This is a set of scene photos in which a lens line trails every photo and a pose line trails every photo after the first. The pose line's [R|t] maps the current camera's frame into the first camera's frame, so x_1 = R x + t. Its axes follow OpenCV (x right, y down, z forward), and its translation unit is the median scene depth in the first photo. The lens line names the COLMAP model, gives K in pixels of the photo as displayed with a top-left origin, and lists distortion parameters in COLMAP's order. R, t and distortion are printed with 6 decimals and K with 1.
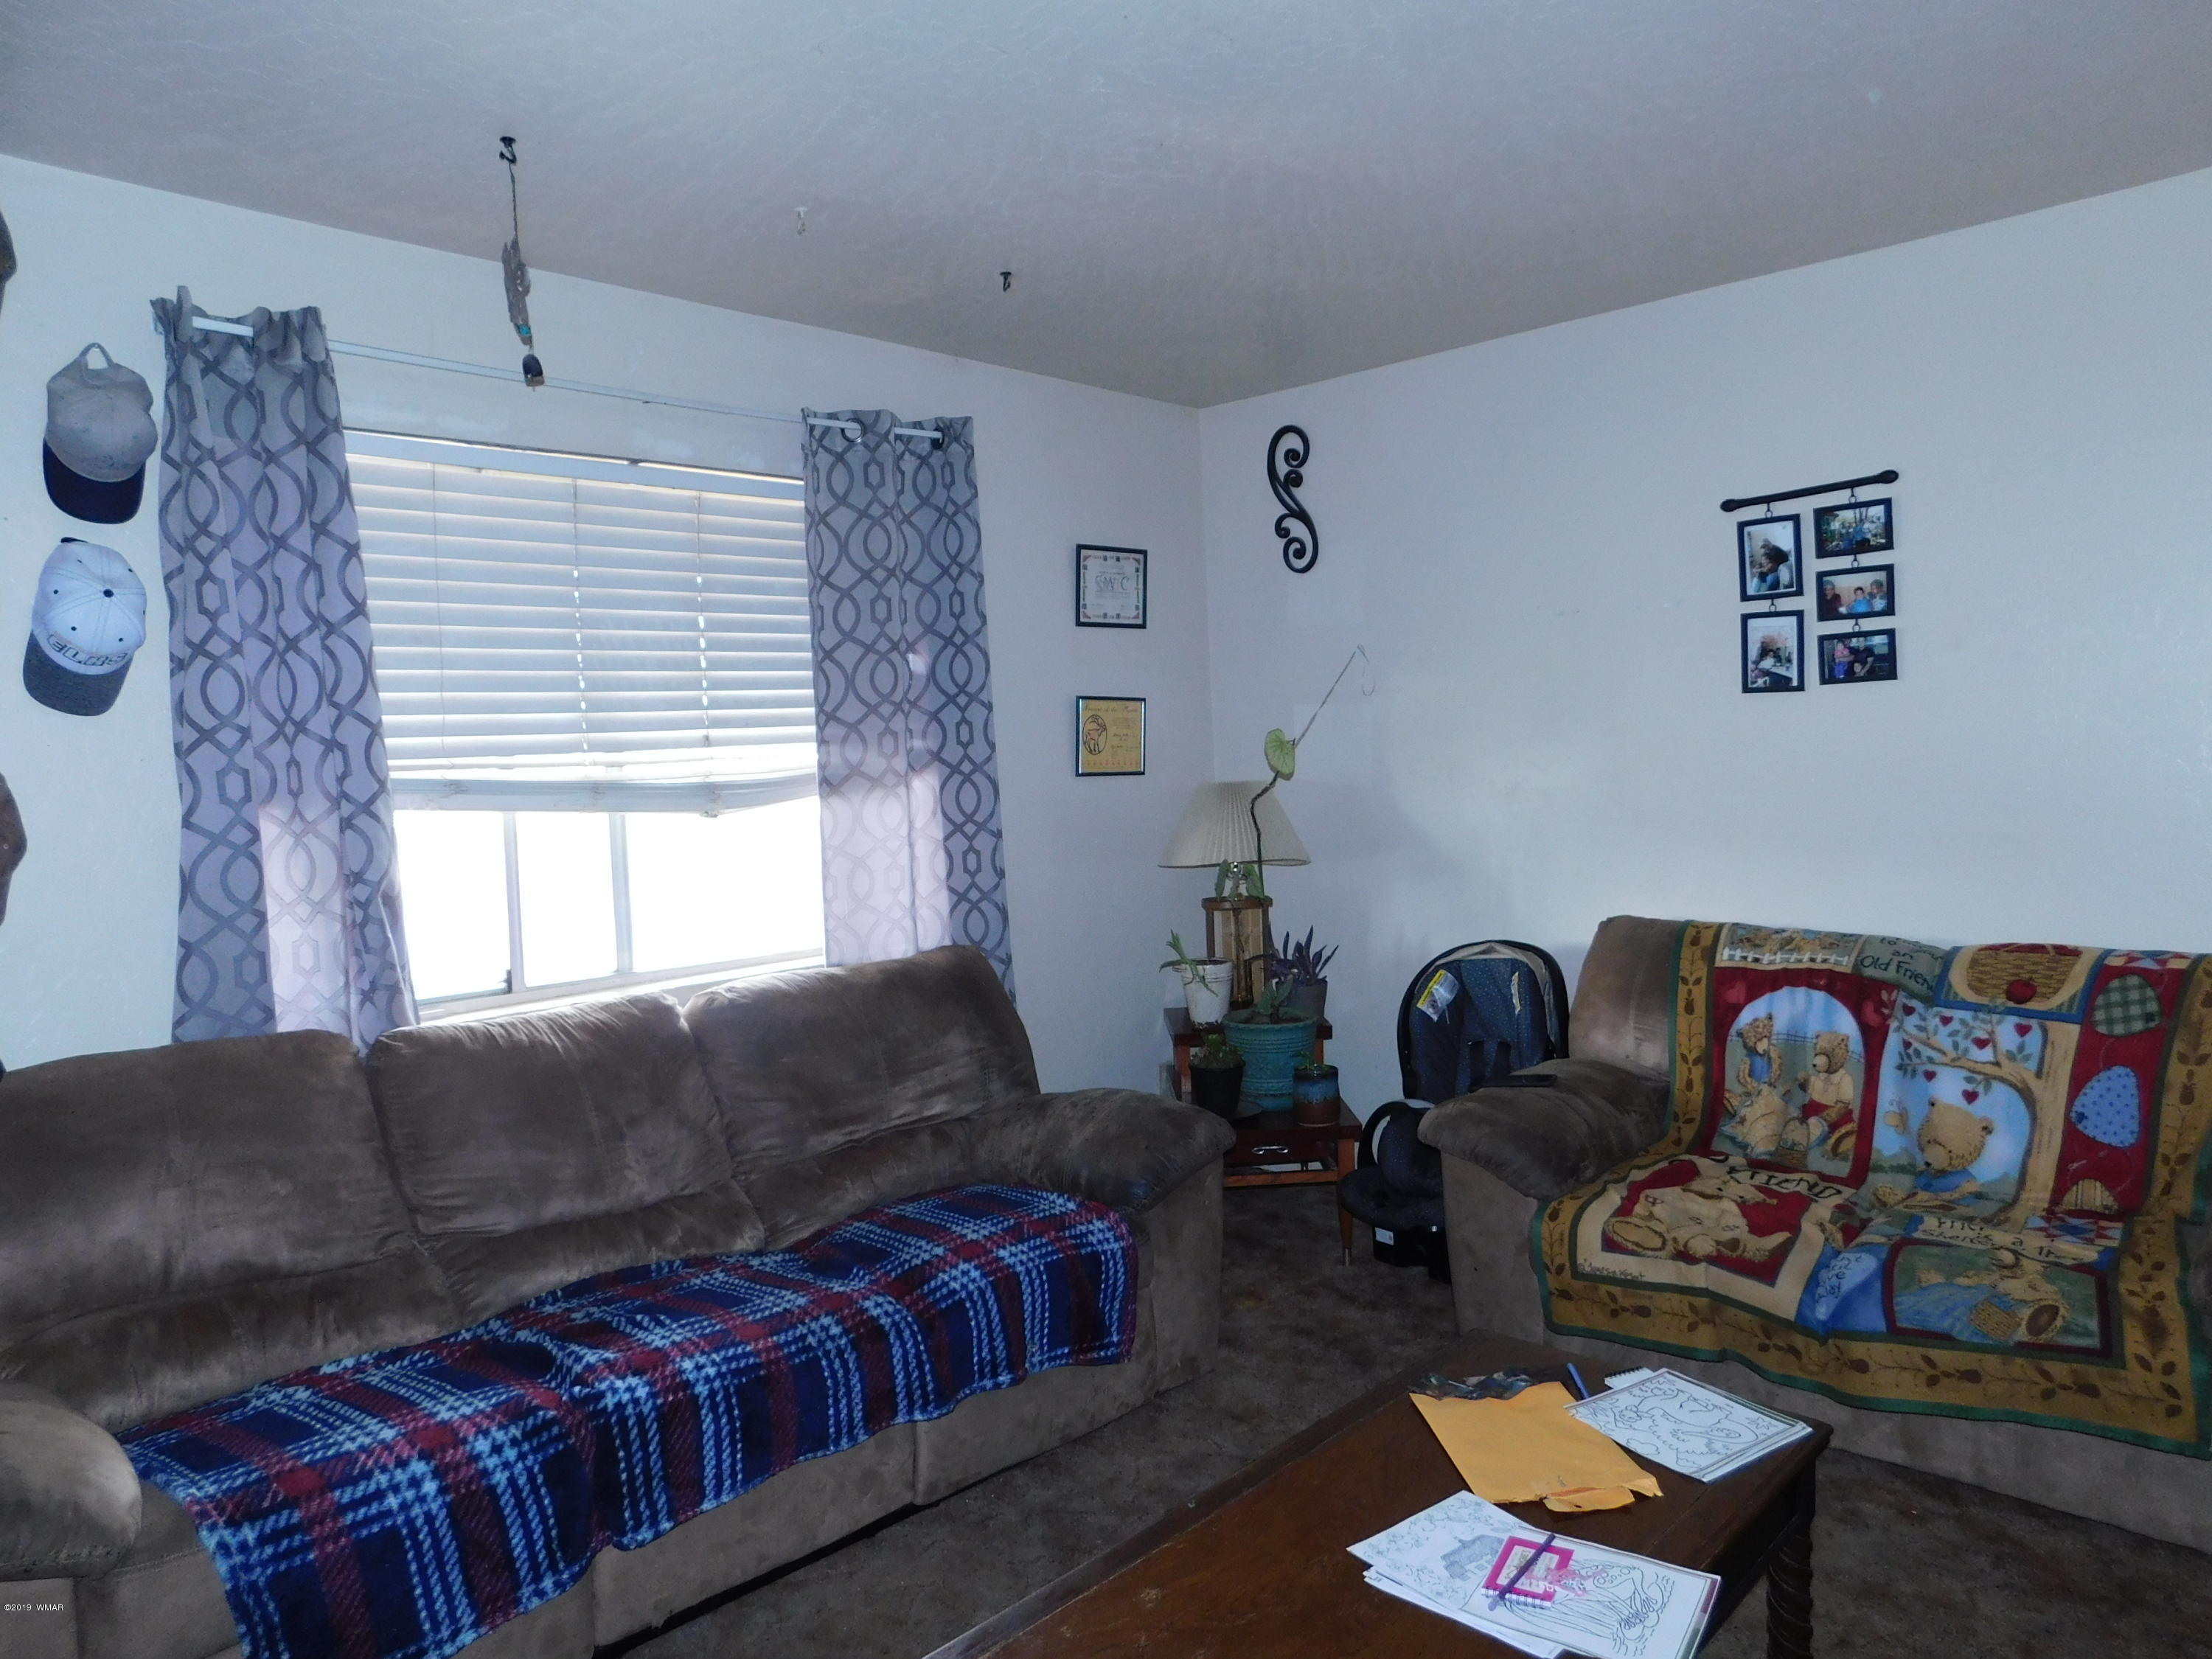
lens RADIAL K [[1465.8, 0, 1109.9], [0, 1465.8, 840.8], [0, 0, 1]] dist [-0.078048, 0.069642]
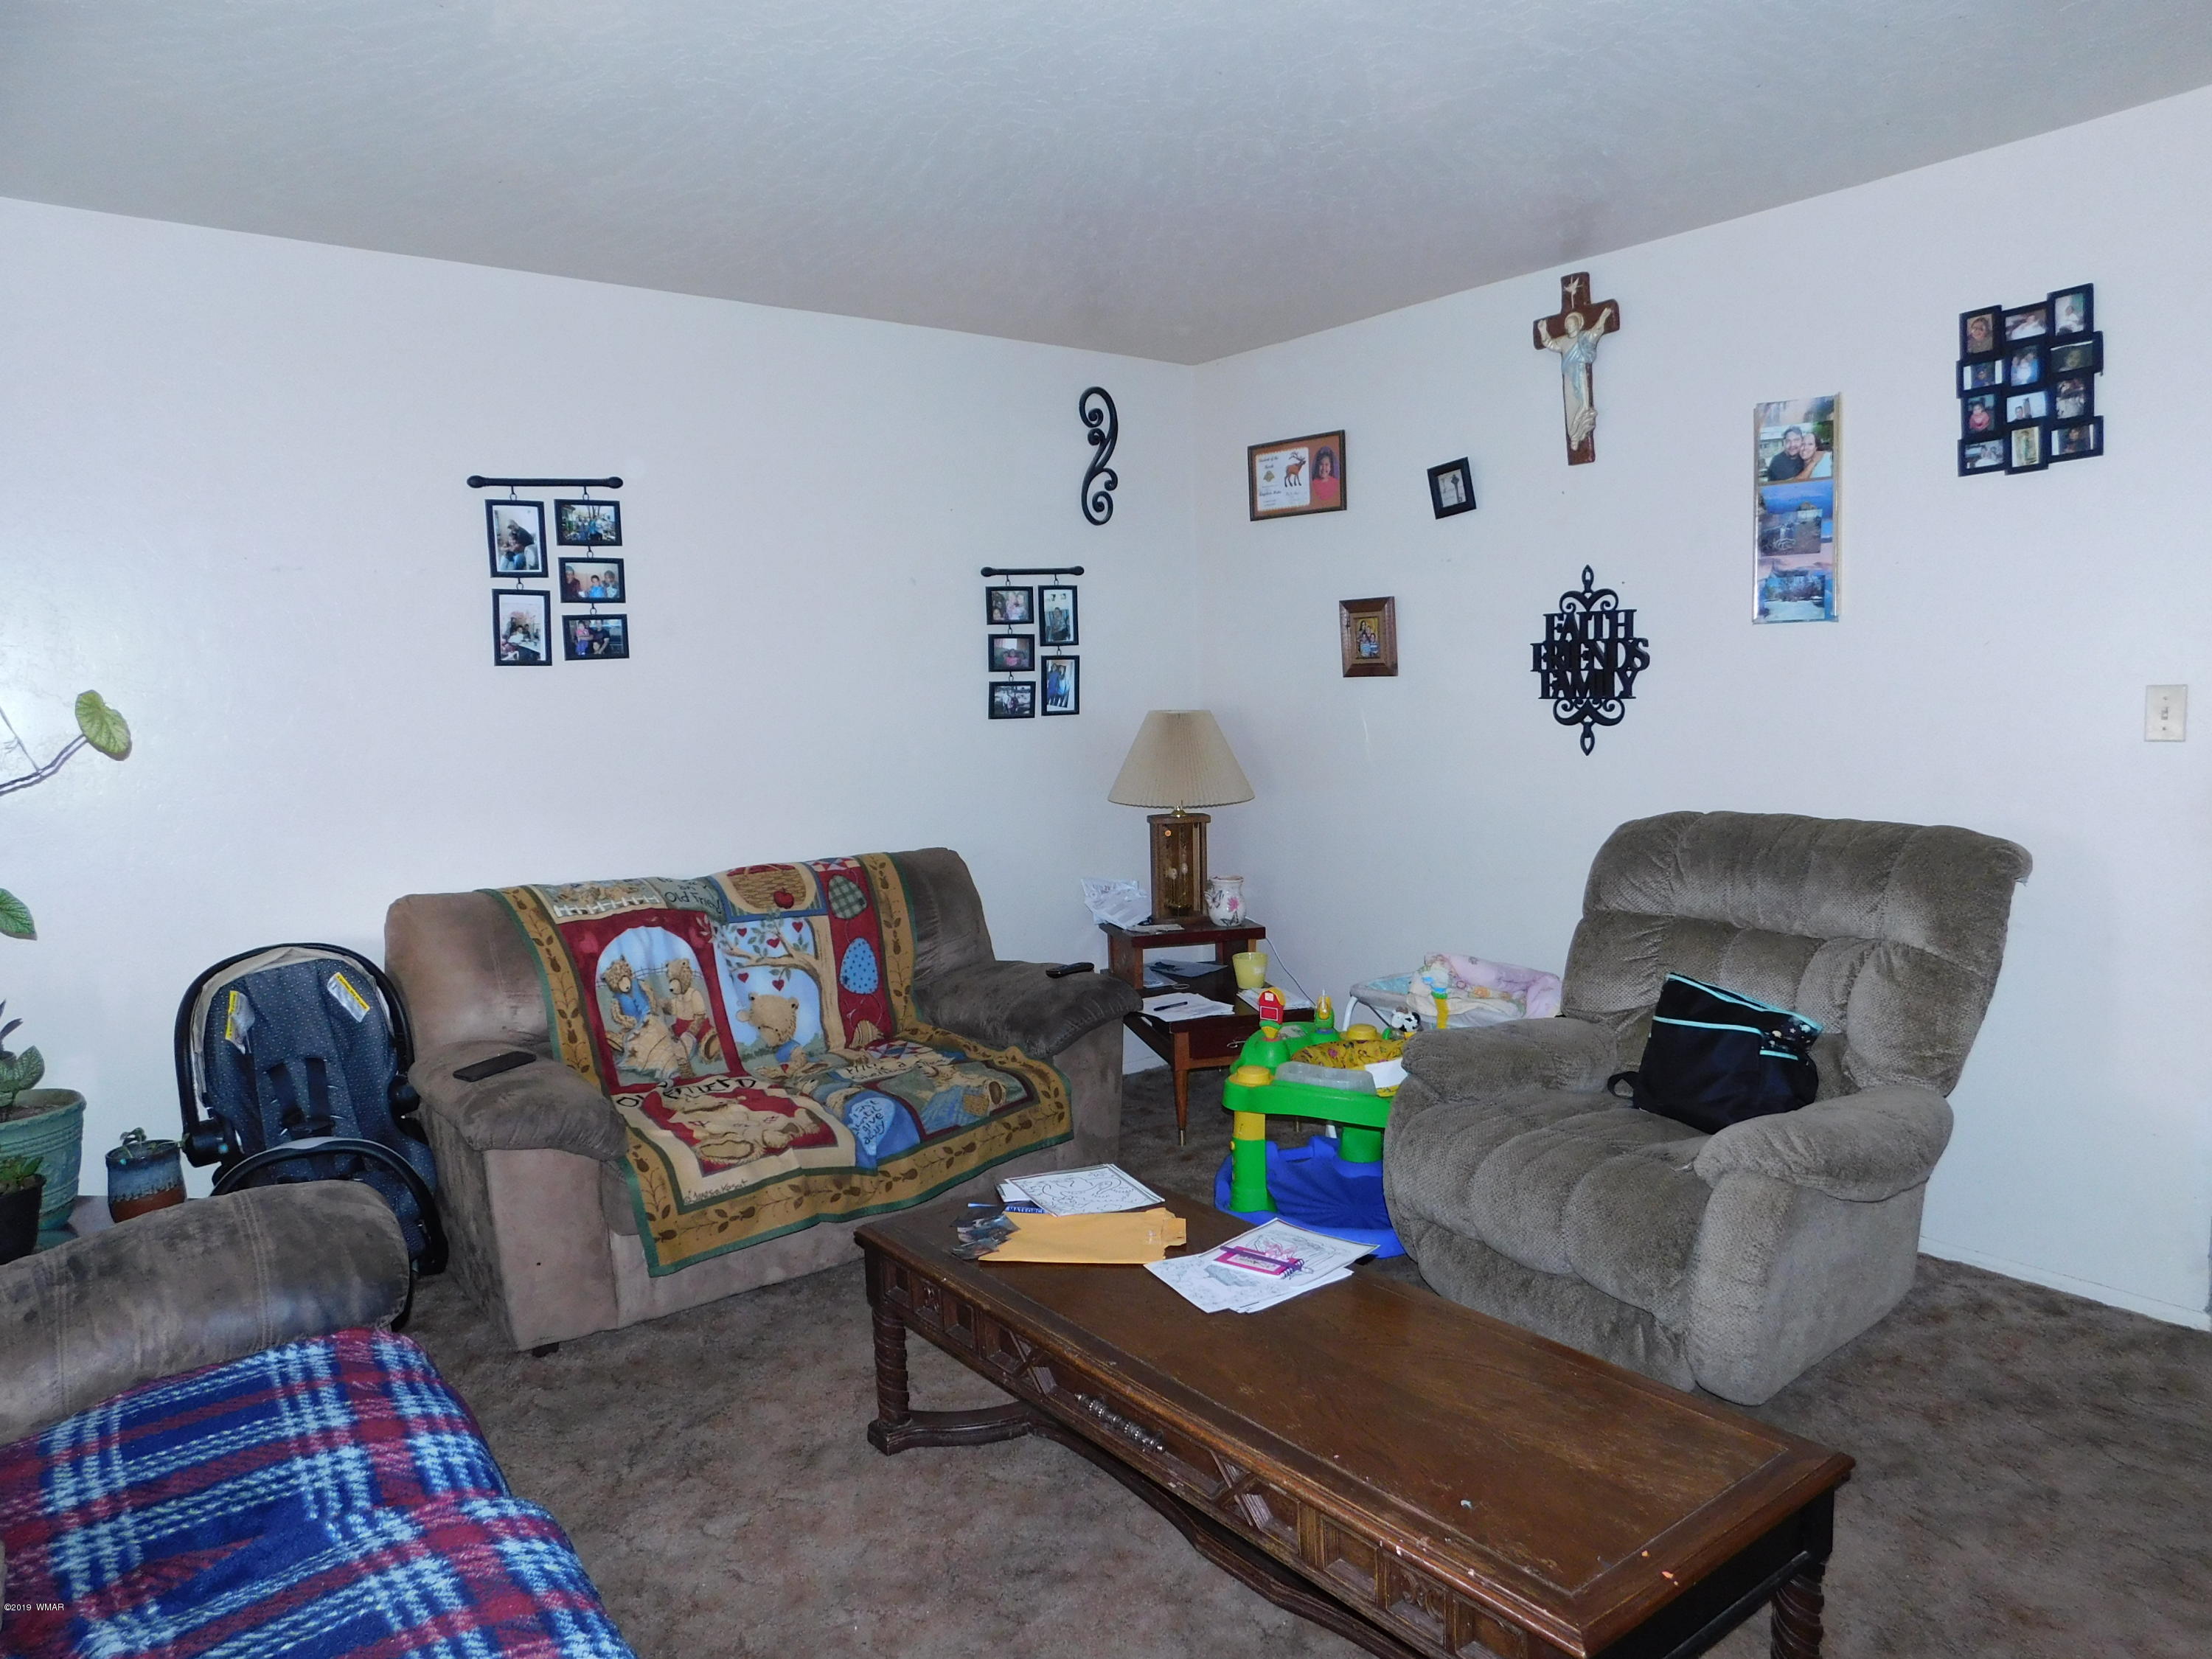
lens RADIAL K [[1465.8, 0, 1109.9], [0, 1465.8, 840.8], [0, 0, 1]] dist [-0.078048, 0.069642]
pose [[0.154898, -0.075574, 0.985036, -0.584529], [0.080668, 0.994708, 0.063631, -0.008561], [-0.984632, 0.069605, 0.160175, 0.453687]]
